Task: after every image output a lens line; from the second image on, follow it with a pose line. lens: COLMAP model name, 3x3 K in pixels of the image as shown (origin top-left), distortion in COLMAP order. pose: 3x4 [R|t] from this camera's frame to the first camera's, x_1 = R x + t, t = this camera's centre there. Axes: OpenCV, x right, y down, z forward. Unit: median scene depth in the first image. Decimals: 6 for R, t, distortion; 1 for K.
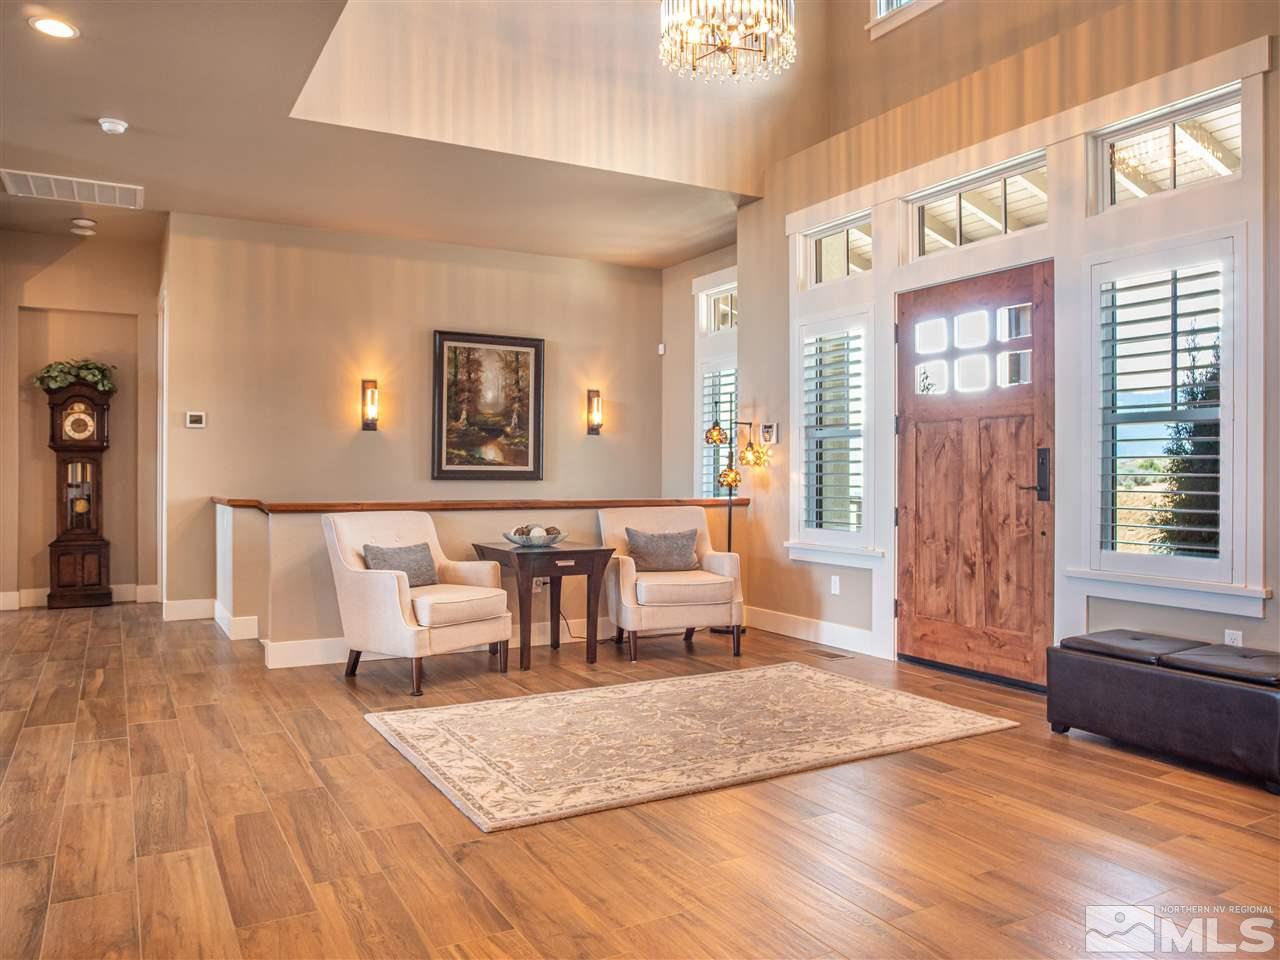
lens RADIAL K [[942.4, 0, 640.0], [0, 942.4, 480.0], [0, 0, 1]] dist [-0.076584, 0.054691]
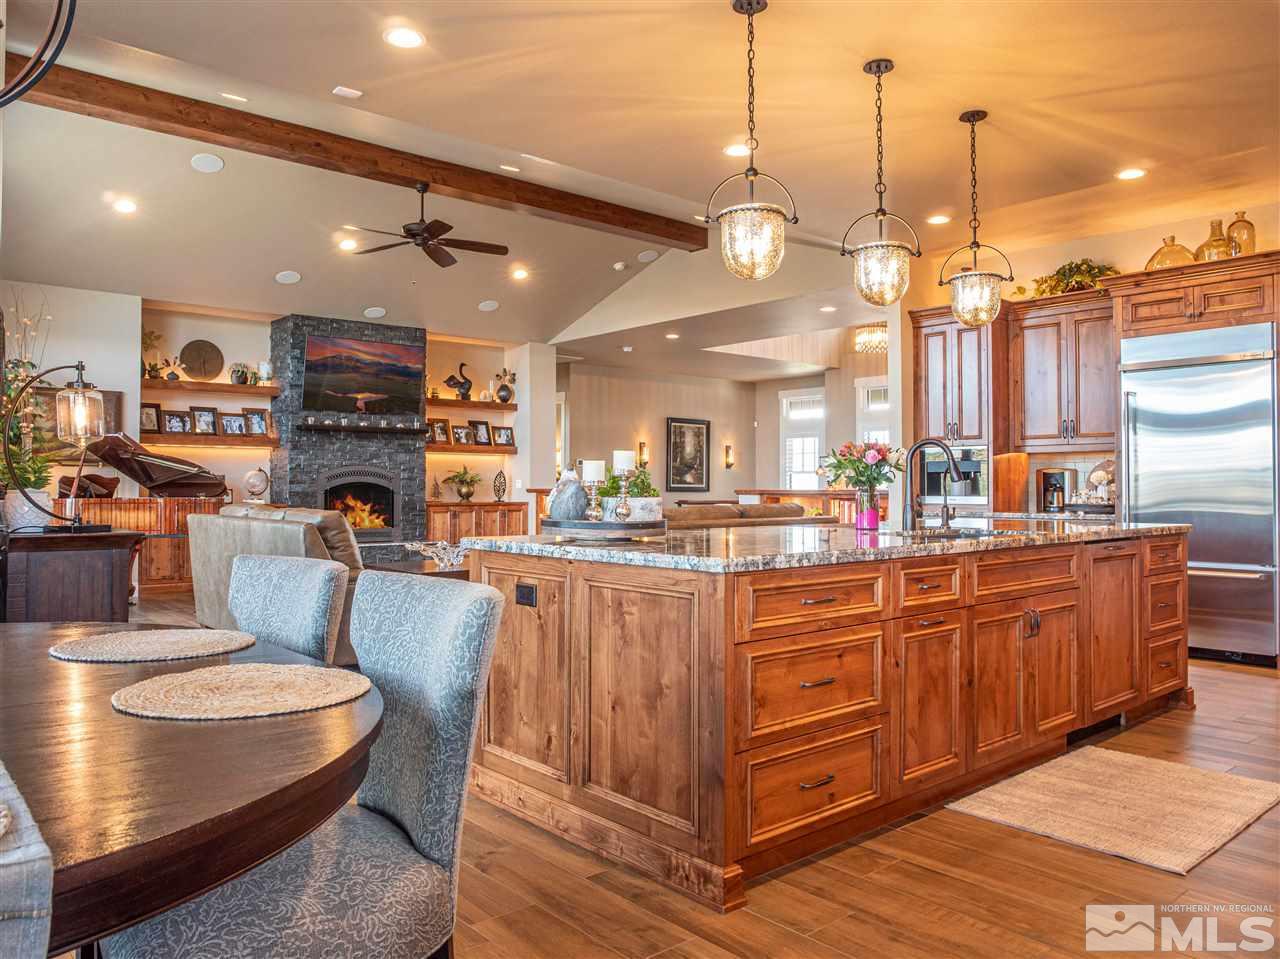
lens RADIAL K [[942.4, 0, 640.0], [0, 942.4, 479.5], [0, 0, 1]] dist [-0.076584, 0.054691]
pose [[0.980282, 0.000569, 0.197602, -0.667279], [0.002256, 0.999898, -0.014072, 0.002389], [-0.197590, 0.014240, 0.980181, -0.958557]]
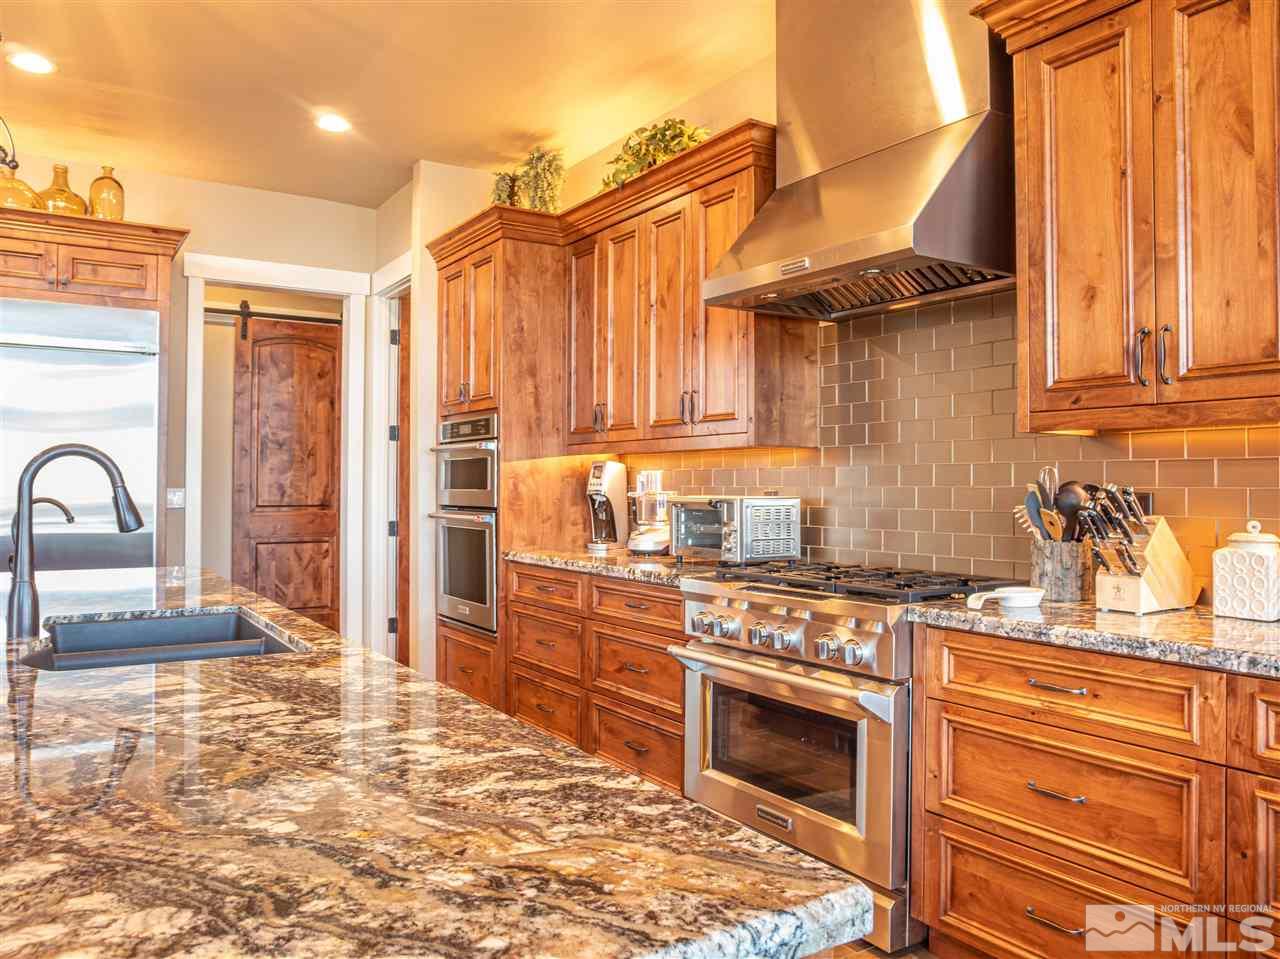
lens RADIAL K [[966.4, 0, 640.0], [0, 966.4, 479.5], [0, 0, 1]] dist [-0.040544, 0.009116]
pose [[-0.045547, 0.006647, 0.998940, -0.679007], [0.000905, 0.999978, -0.006612, -0.015146], [-0.998962, 0.000603, -0.045552, -0.635972]]
